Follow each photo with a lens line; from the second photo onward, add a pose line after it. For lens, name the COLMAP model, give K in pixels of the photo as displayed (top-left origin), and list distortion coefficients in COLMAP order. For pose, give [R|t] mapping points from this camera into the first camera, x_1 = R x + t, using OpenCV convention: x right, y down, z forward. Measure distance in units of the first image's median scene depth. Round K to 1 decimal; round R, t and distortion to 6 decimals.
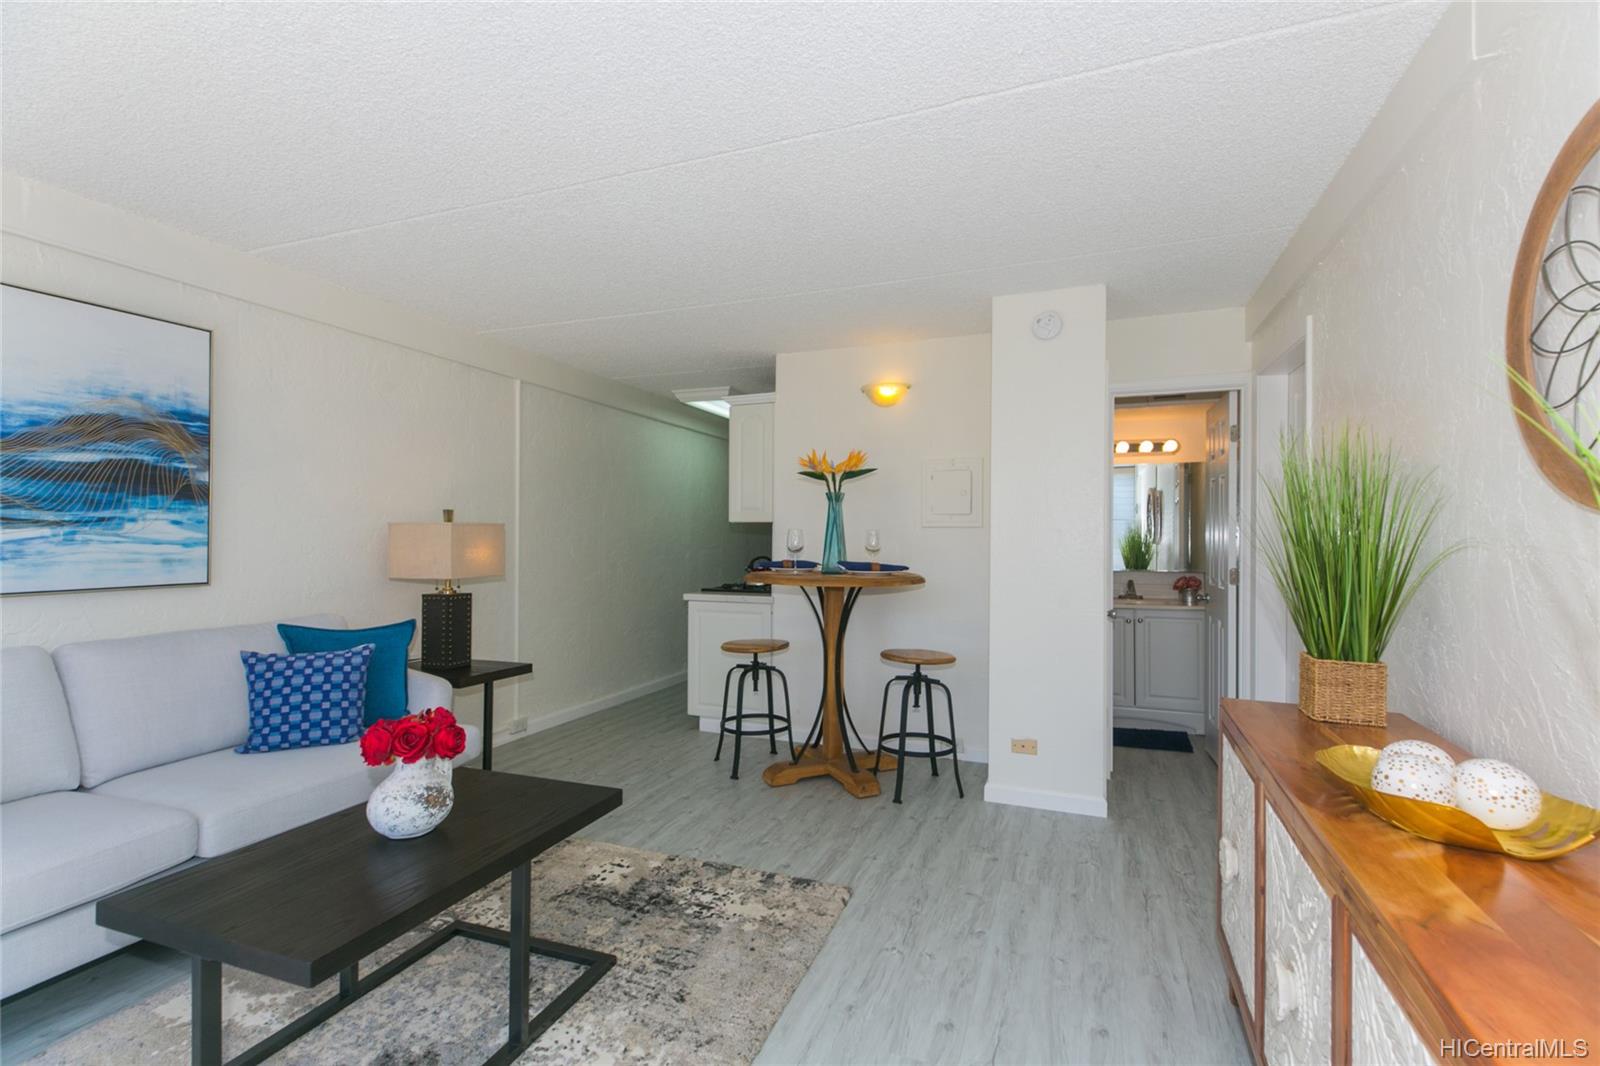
lens RADIAL K [[723.9, 0, 802.3], [0, 723.9, 535.0], [0, 0, 1]] dist [0.008215, -0.000752]
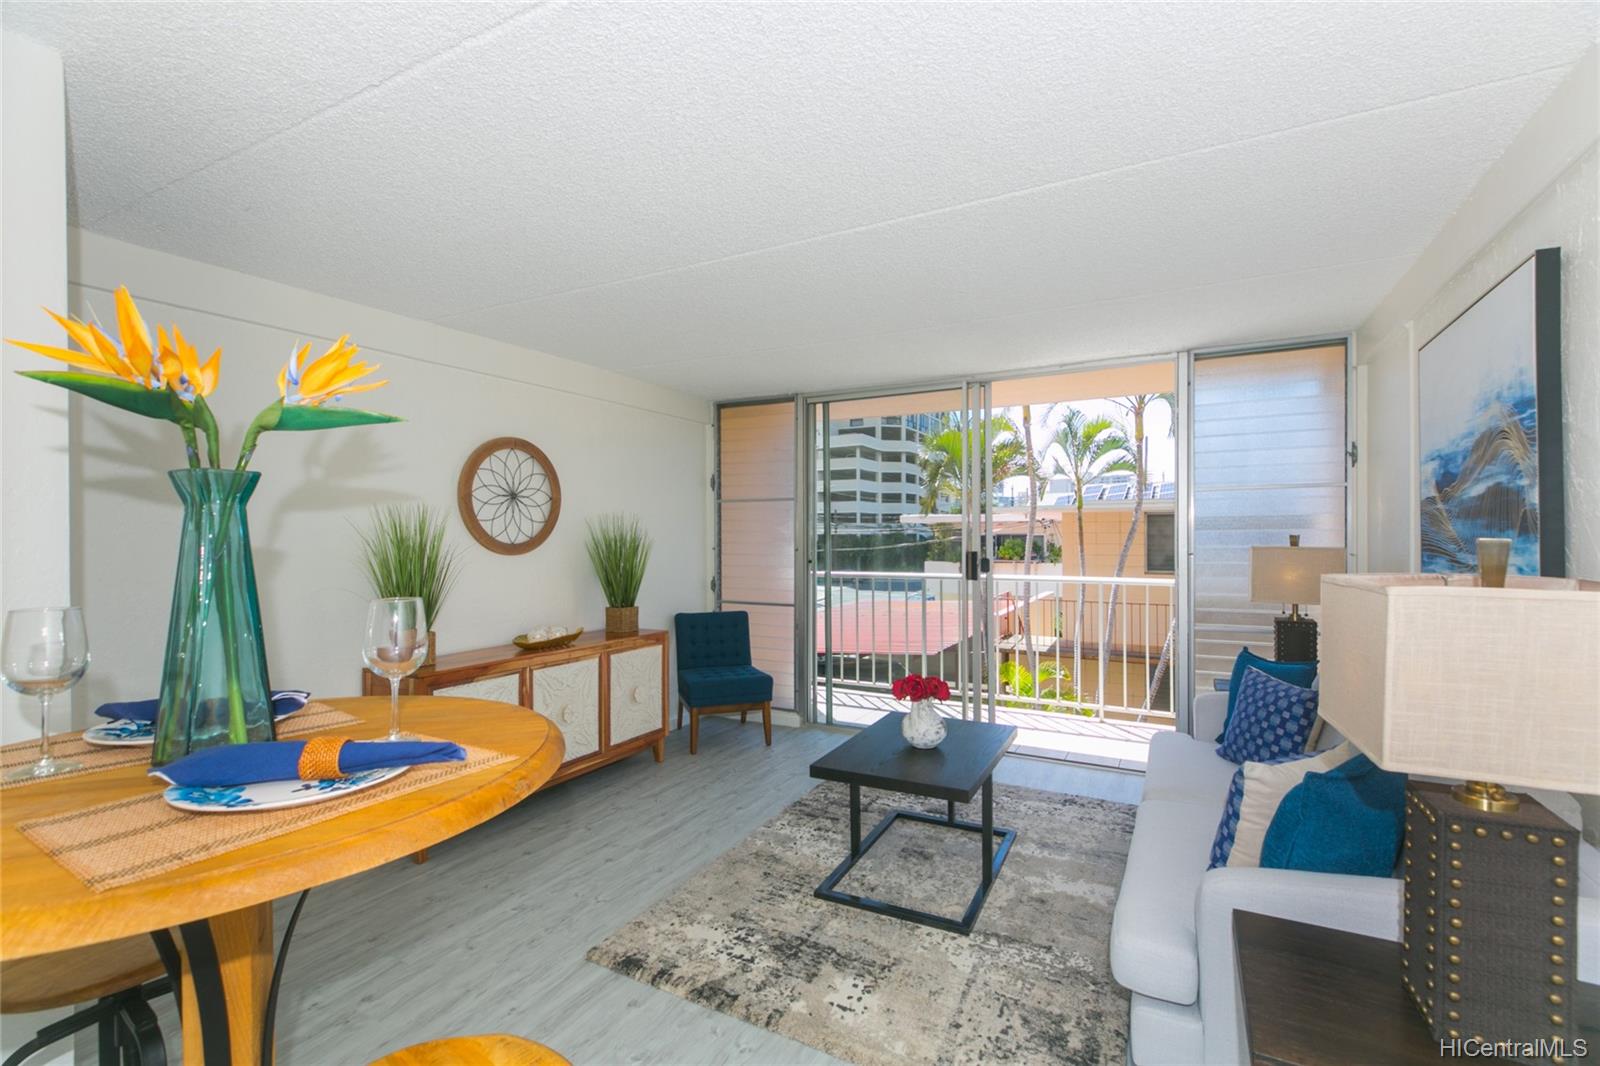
lens RADIAL K [[723.9, 0, 801.0], [0, 723.9, 542.1], [0, 0, 1]] dist [0.008215, -0.000752]
pose [[-0.993097, 0.000198, 0.117295, -0.326828], [0.000033, 0.999999, -0.001412, -0.046461], [-0.117295, -0.001398, -0.993096, 1.948683]]
